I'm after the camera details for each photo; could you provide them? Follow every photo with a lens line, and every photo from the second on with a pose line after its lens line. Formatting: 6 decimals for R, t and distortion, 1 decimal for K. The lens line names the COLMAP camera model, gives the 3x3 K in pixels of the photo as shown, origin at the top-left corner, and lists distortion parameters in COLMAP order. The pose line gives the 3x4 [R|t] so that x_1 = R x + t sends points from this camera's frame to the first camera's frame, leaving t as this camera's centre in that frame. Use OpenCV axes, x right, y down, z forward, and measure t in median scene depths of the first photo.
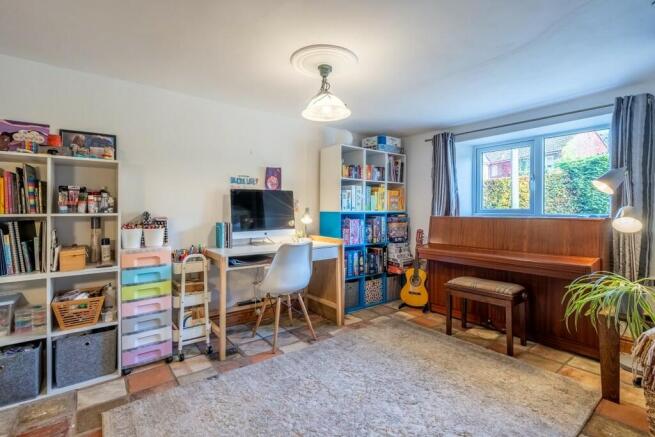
lens RADIAL K [[302.4, 0, 325.2], [0, 302.4, 216.8], [0, 0, 1]] dist [-0.001166, -0.002474]
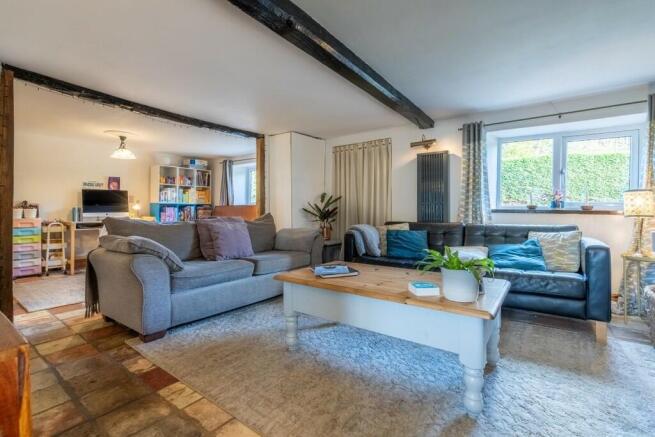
lens RADIAL K [[302.4, 0, 330.3], [0, 302.4, 214.3], [0, 0, 1]] dist [-0.001166, -0.002474]
pose [[0.962218, -0.006174, 0.272210, 0.564939], [0.008645, 0.999932, -0.007879, 0.077421], [-0.272143, 0.009935, 0.962206, -1.028924]]
